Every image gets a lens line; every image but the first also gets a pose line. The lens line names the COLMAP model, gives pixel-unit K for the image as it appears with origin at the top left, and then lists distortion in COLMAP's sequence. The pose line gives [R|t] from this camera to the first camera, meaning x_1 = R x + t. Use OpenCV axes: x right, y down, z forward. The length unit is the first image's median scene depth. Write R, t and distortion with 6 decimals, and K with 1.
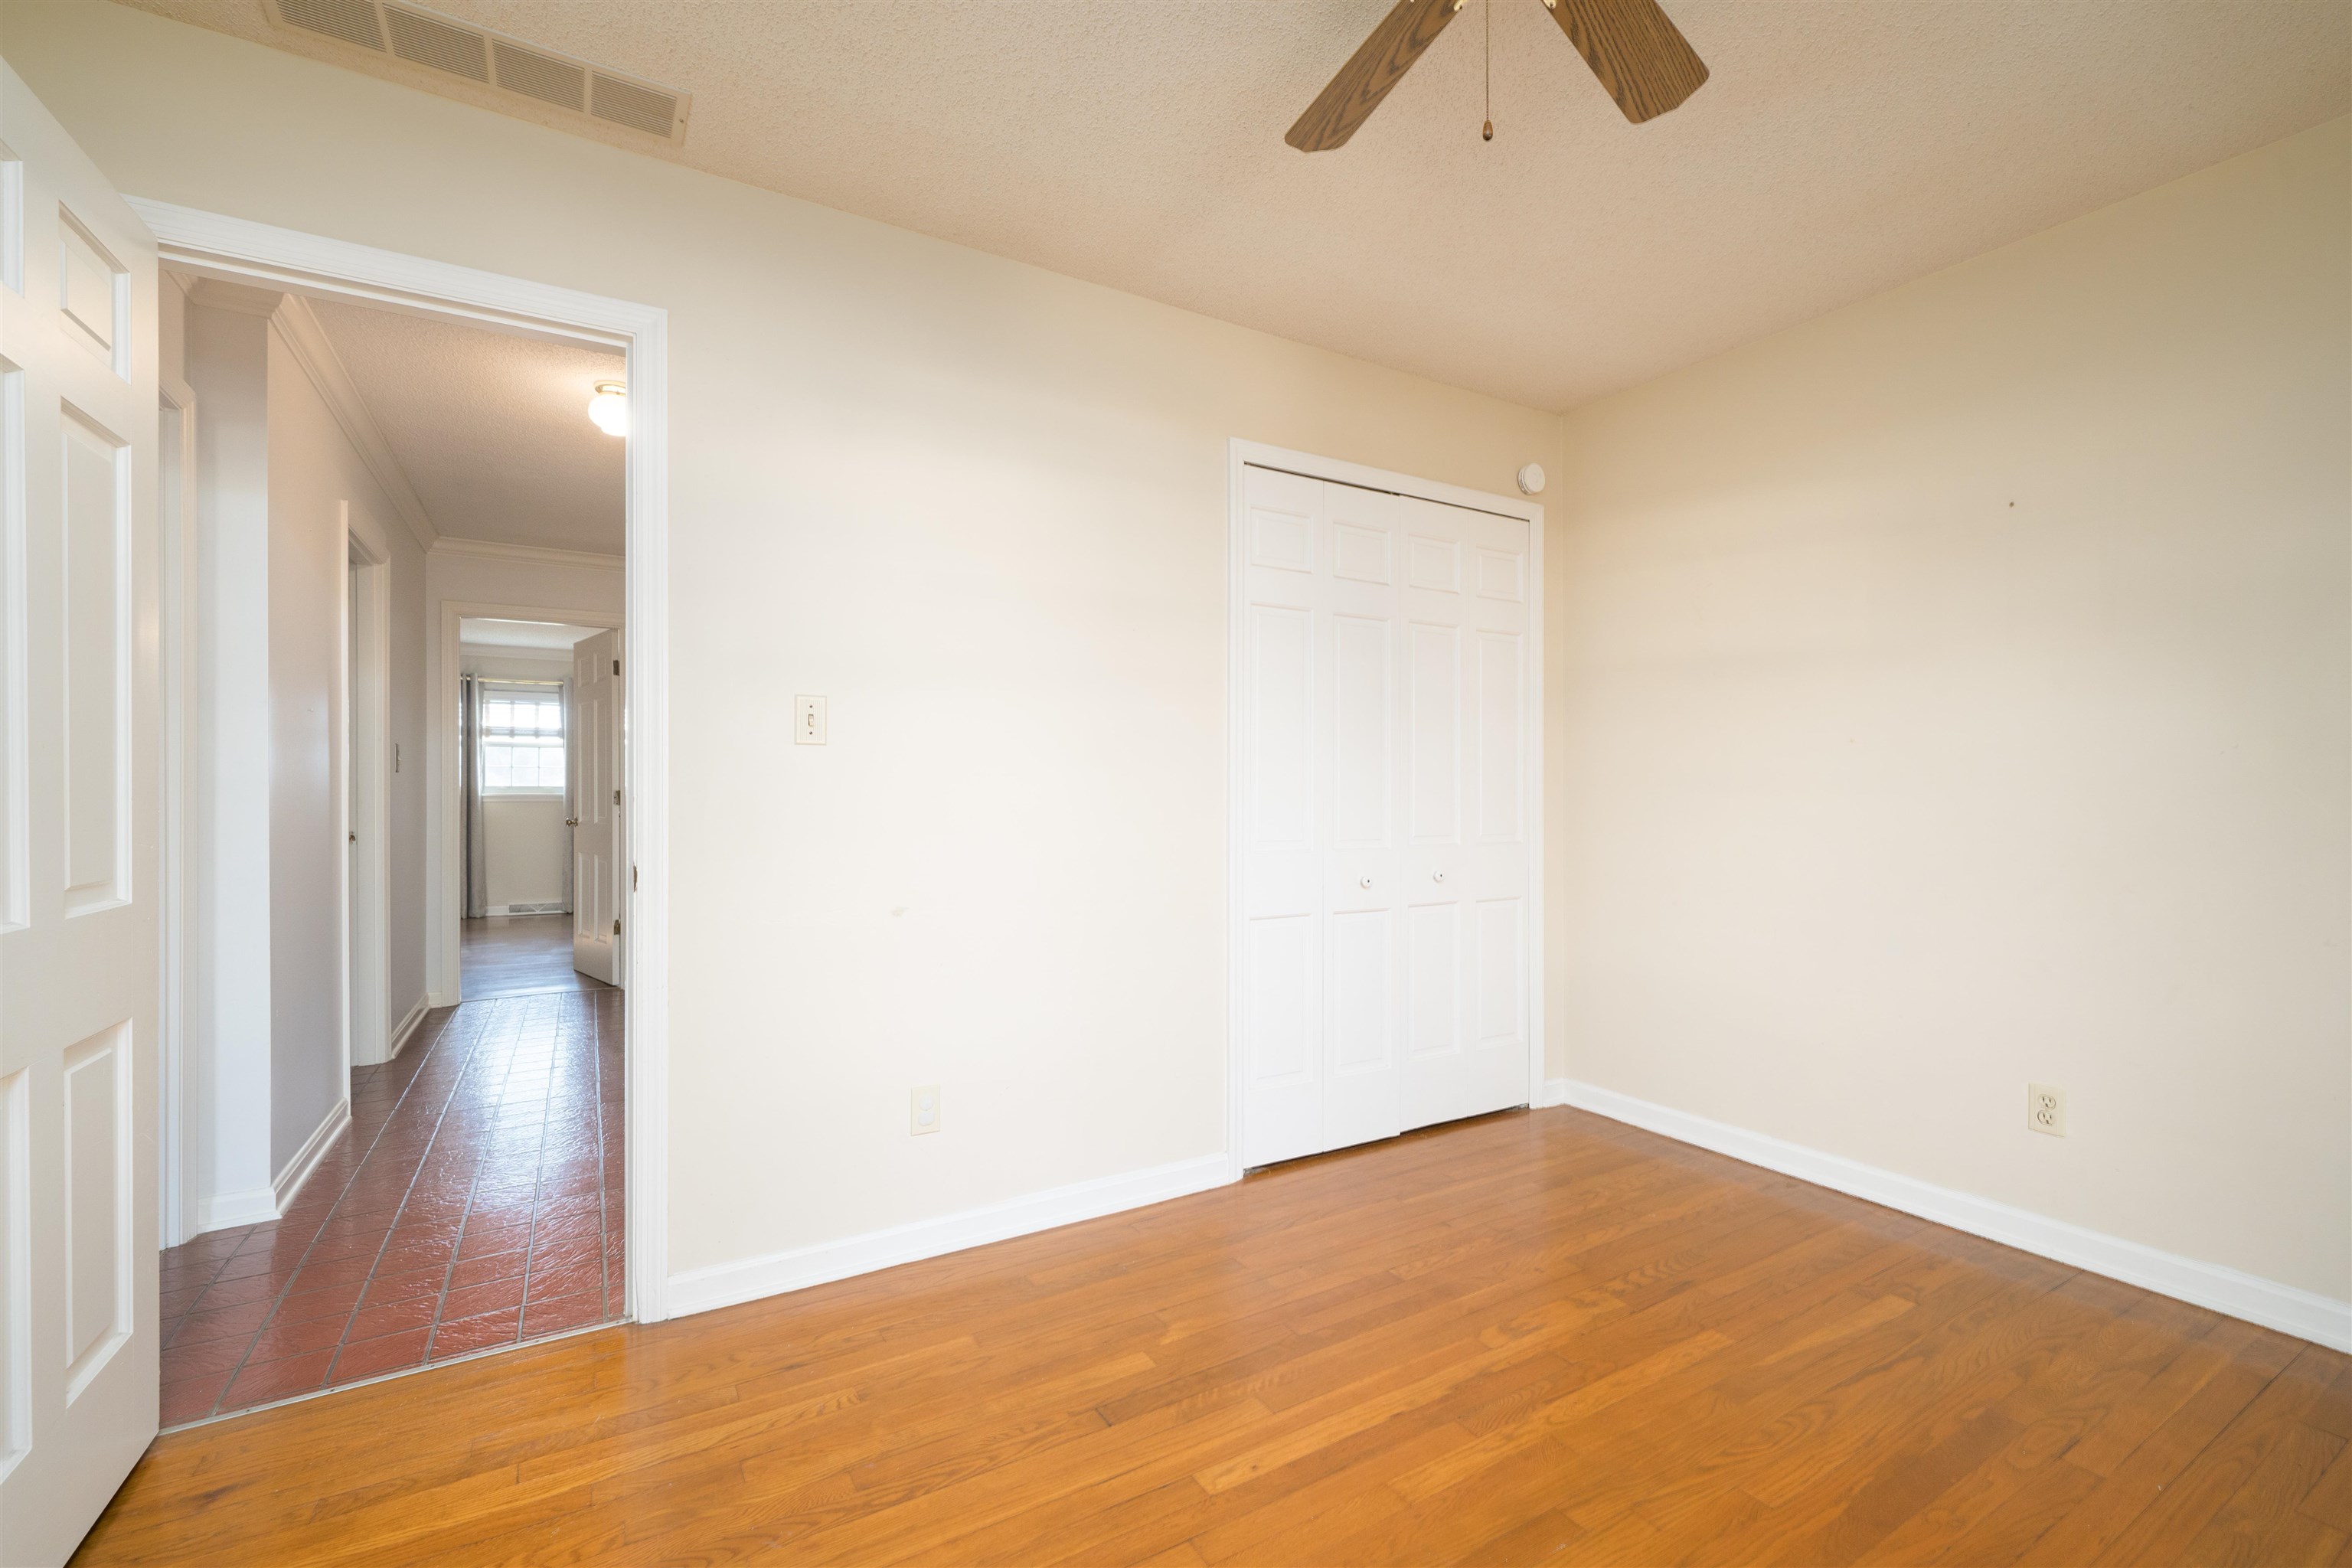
lens RADIAL K [[999.0, 0, 1168.0], [0, 999.0, 789.9], [0, 0, 1]] dist [-0.000655, -0.000074]
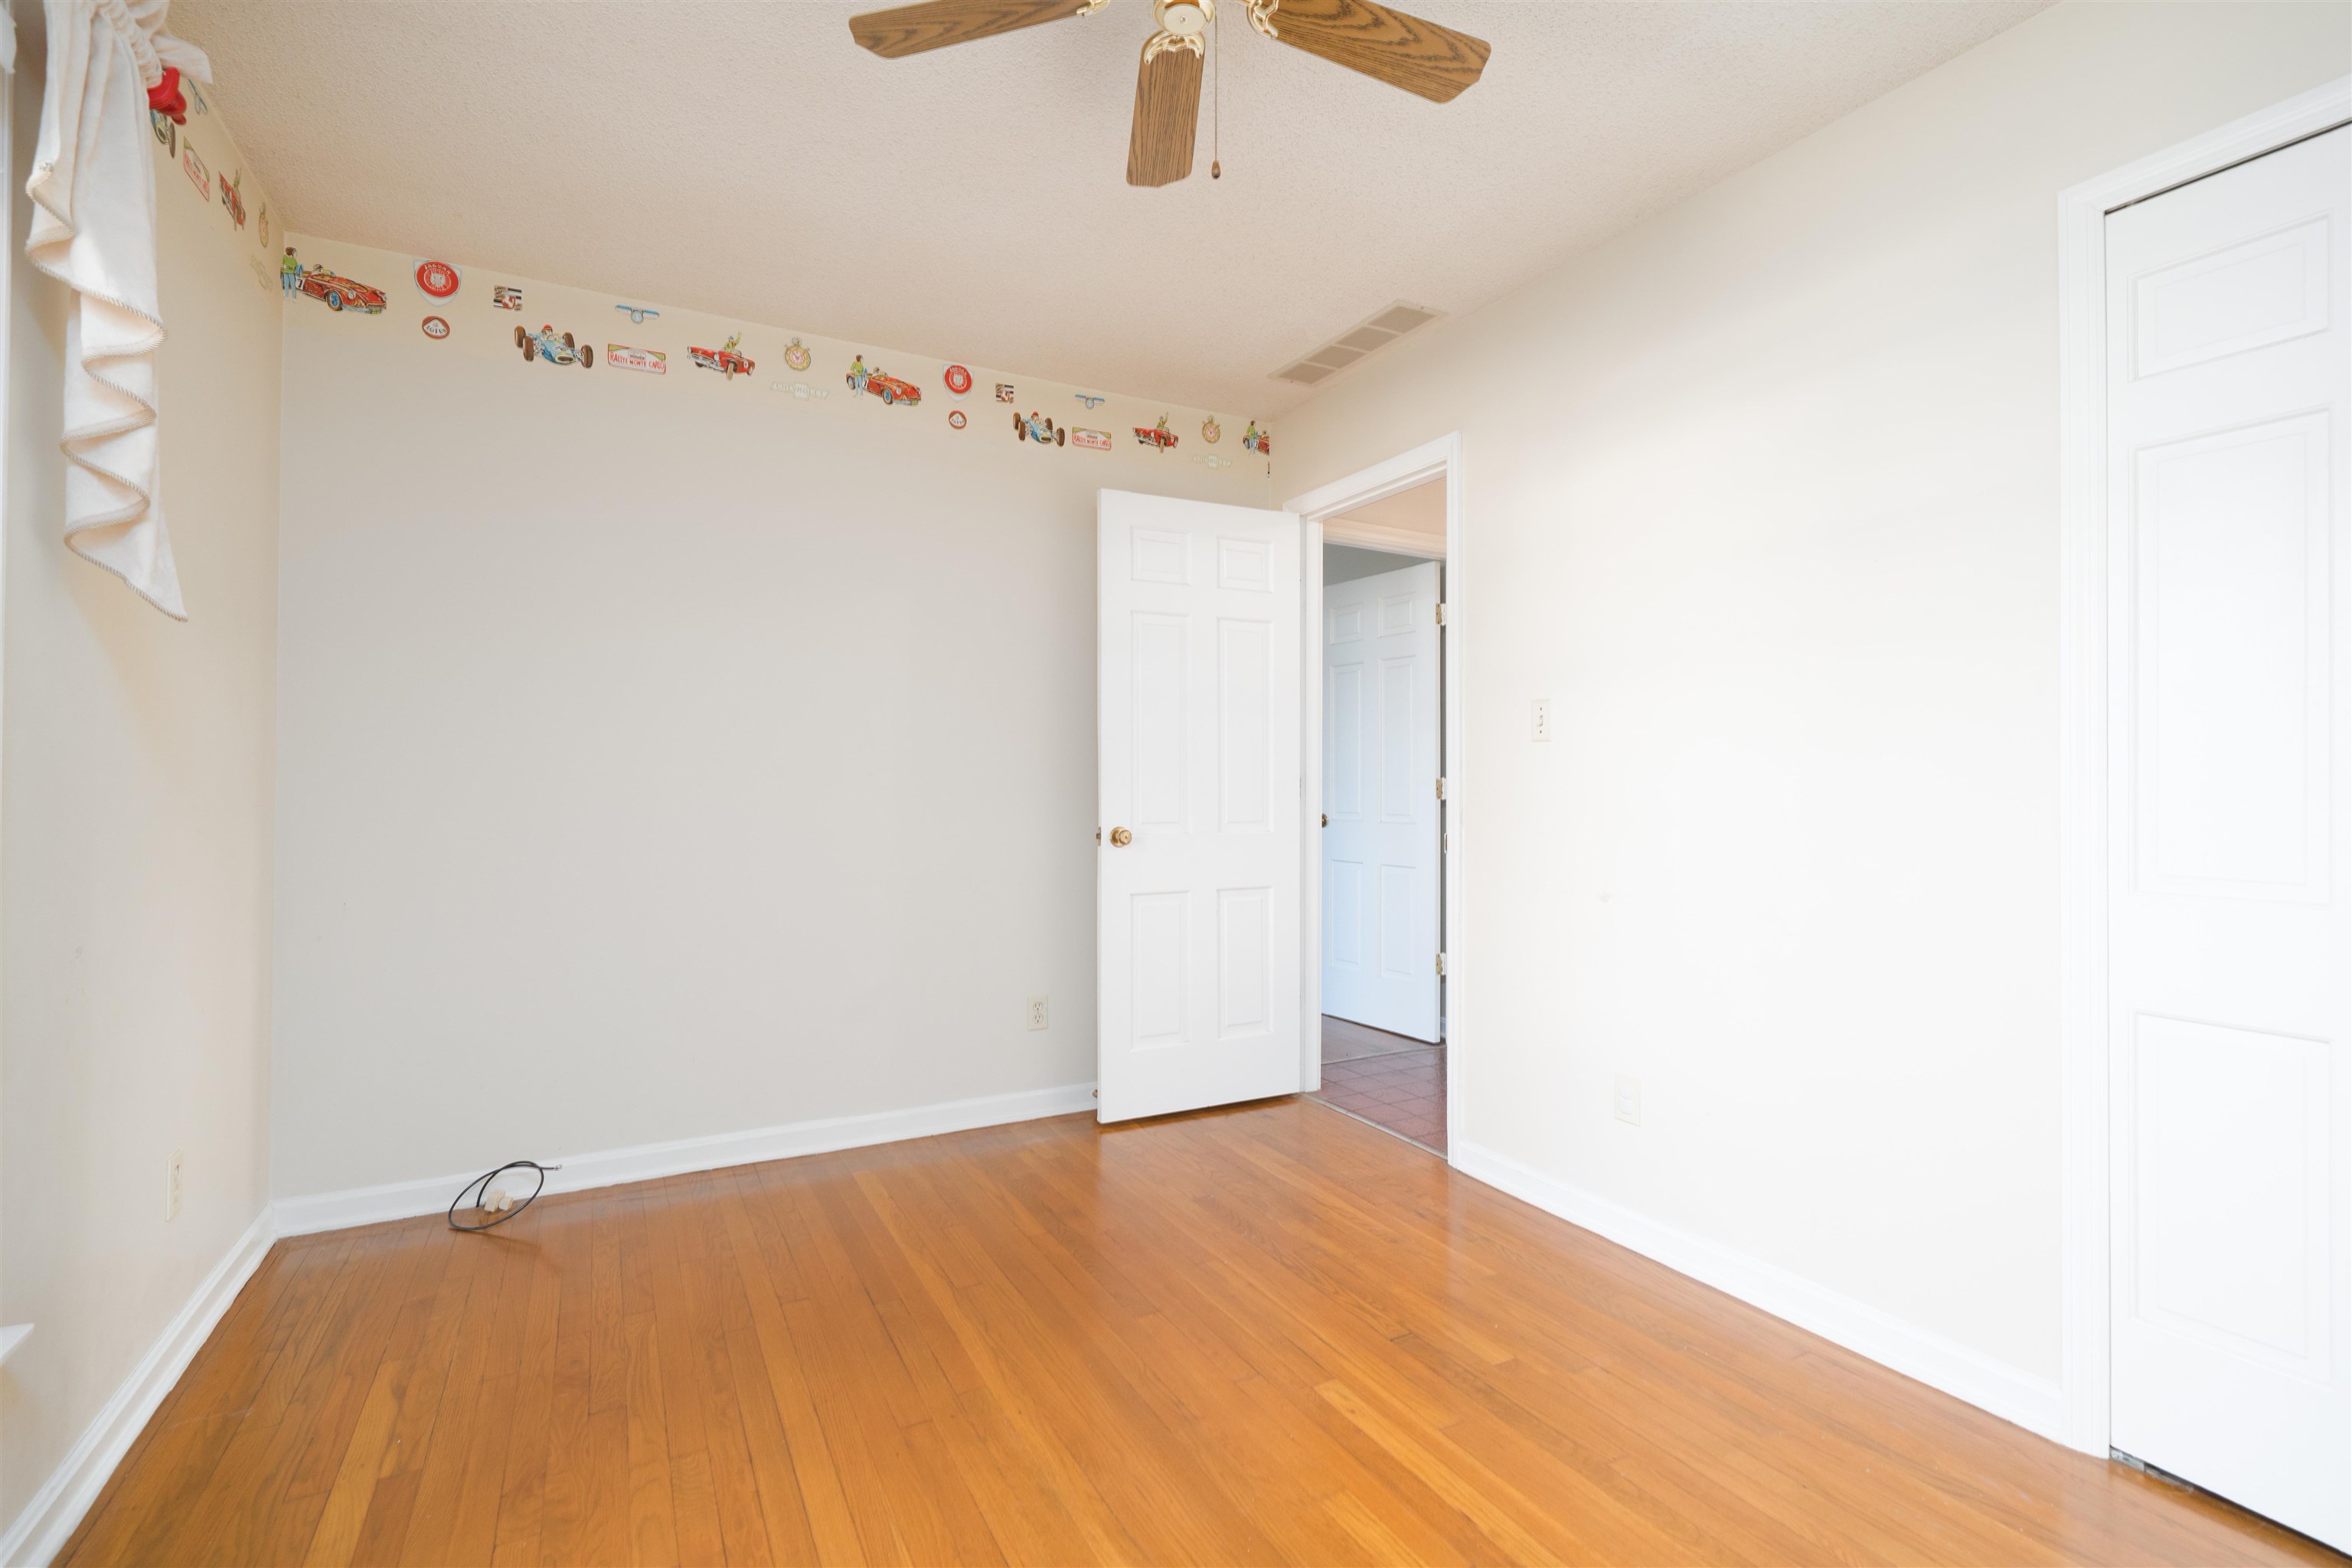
lens RADIAL K [[1034.3, 0, 1133.7], [0, 1034.3, 770.3], [0, 0, 1]] dist [-0.000226, -0.000105]
pose [[-0.053183, -0.008165, -0.998551, 0.955244], [-0.000247, 0.999967, -0.008163, -0.002442], [0.998585, -0.000188, -0.053183, 0.646643]]
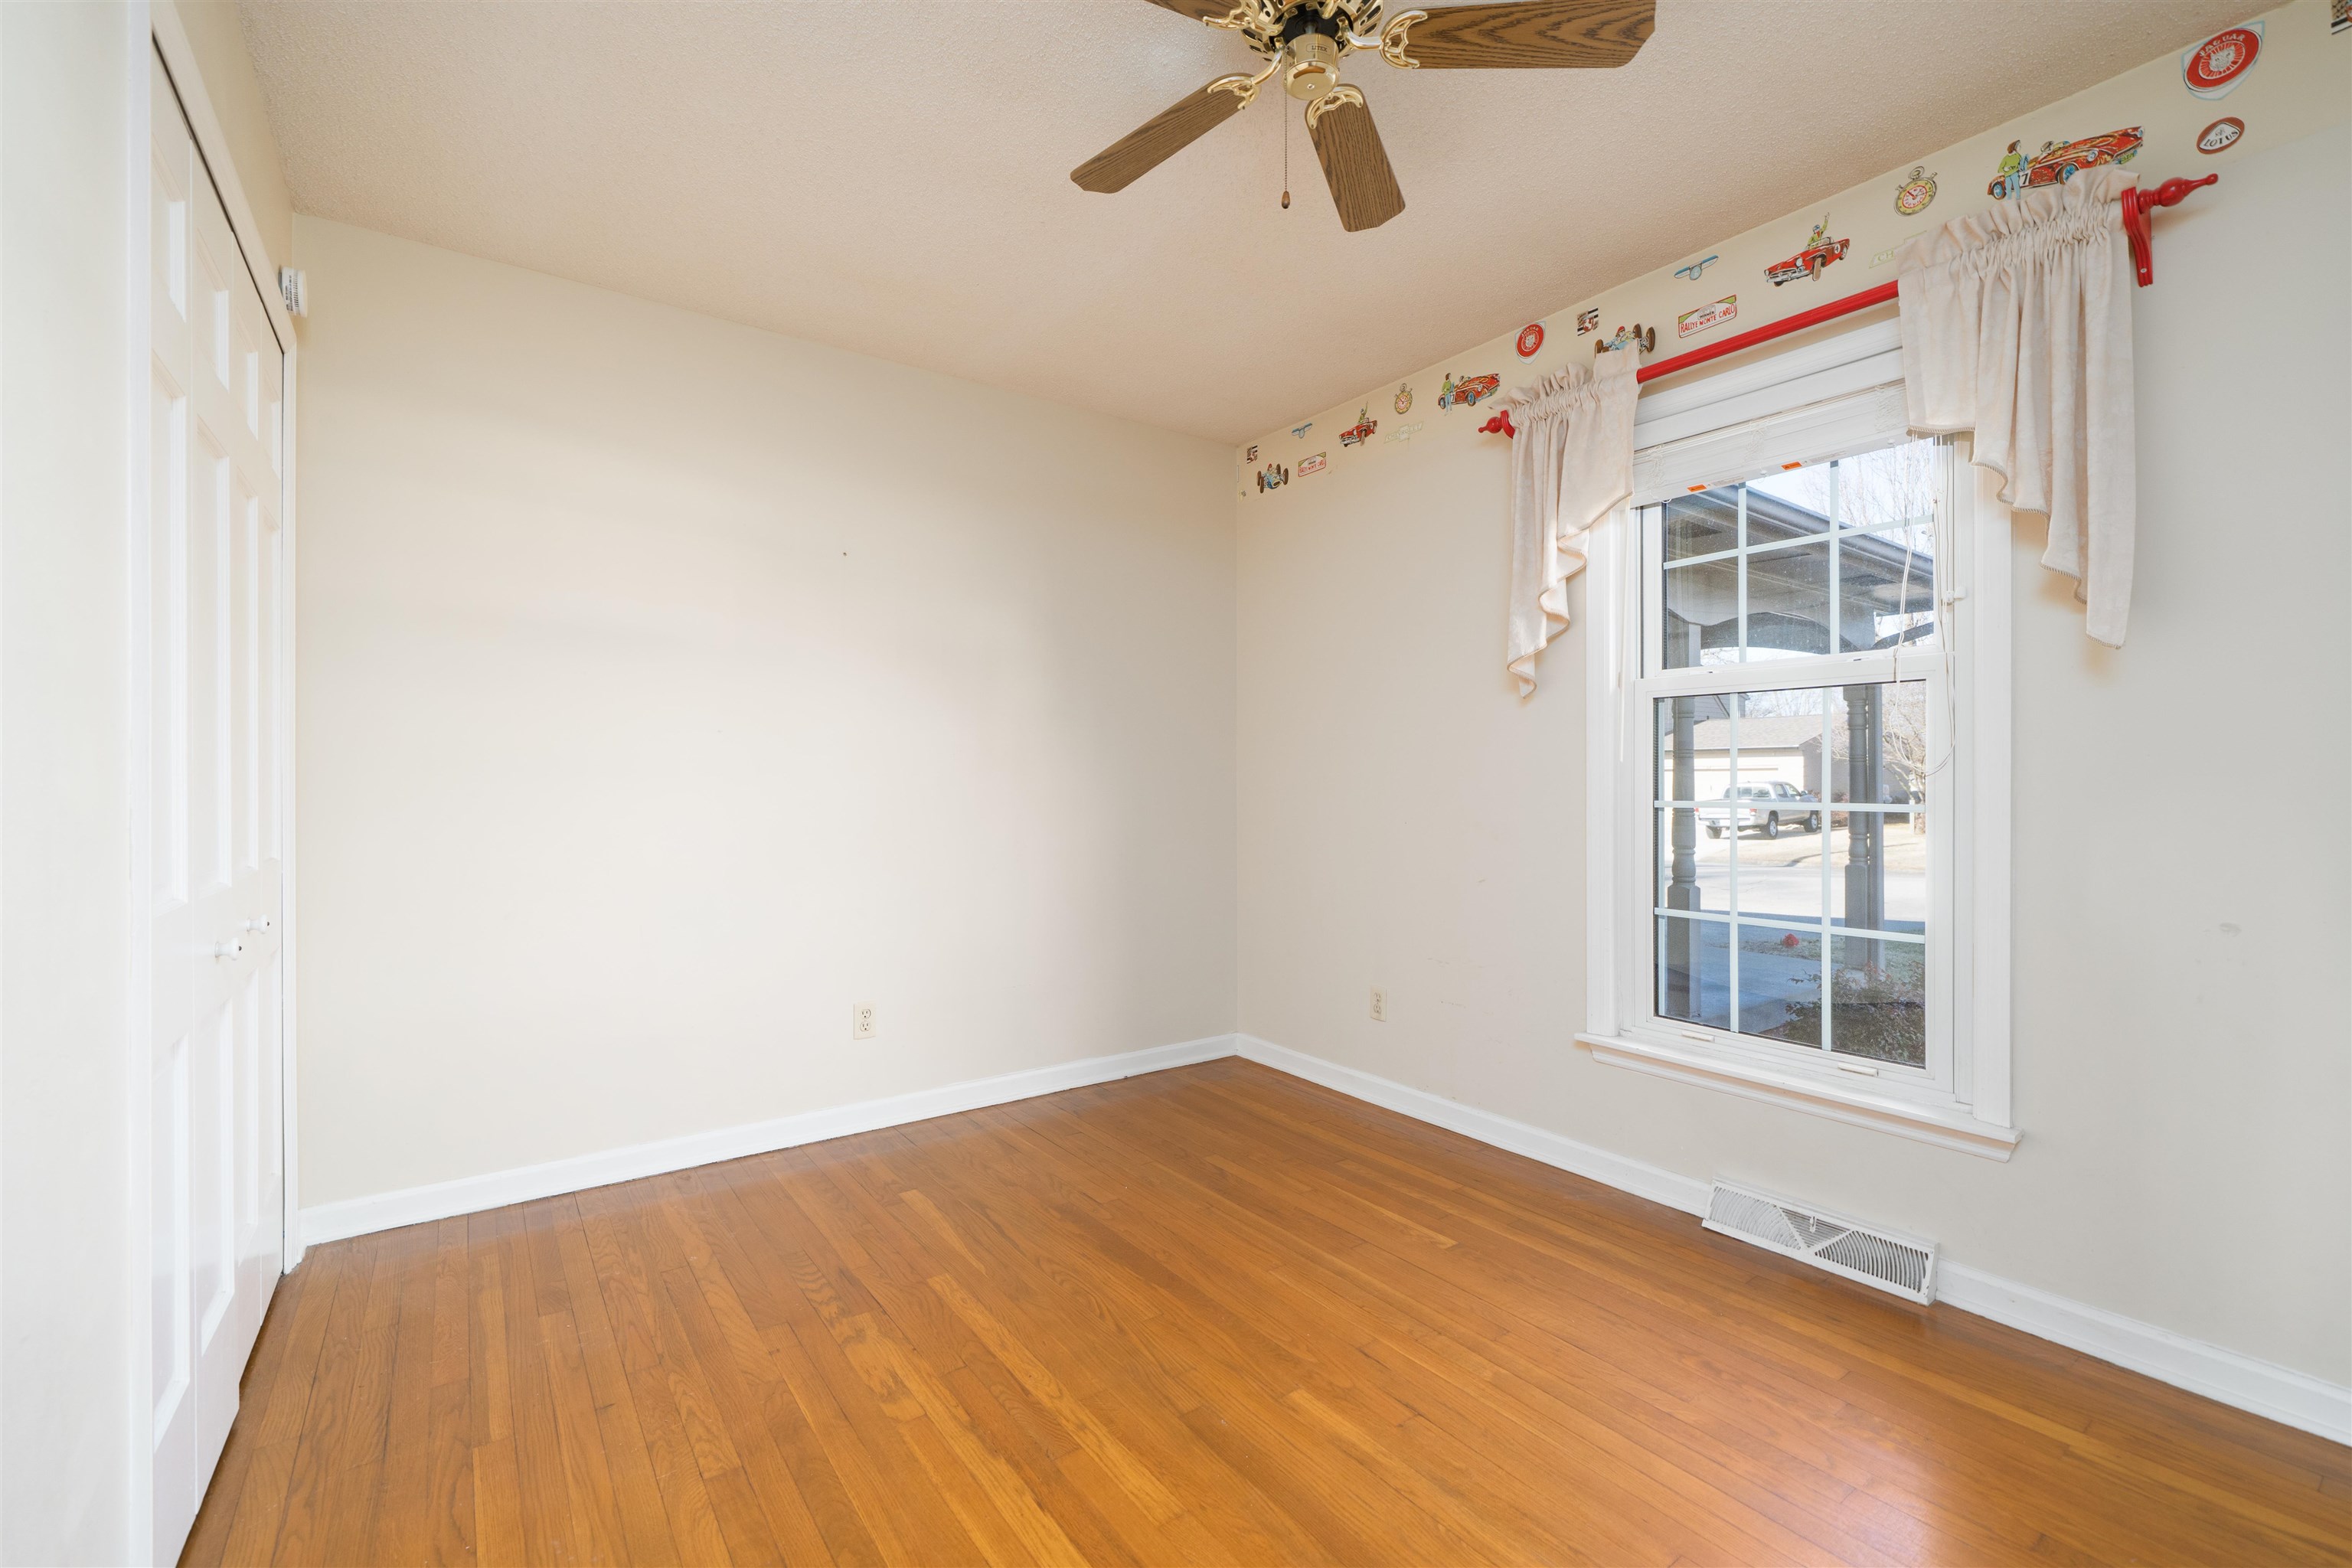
lens RADIAL K [[999.0, 0, 1168.0], [0, 999.0, 789.9], [0, 0, 1]] dist [-0.000655, -0.000074]
pose [[-0.093567, -0.010654, 0.995556, -0.533221], [-0.002705, 0.999942, 0.010447, 0.001322], [-0.995609, -0.001715, -0.093591, 0.823795]]
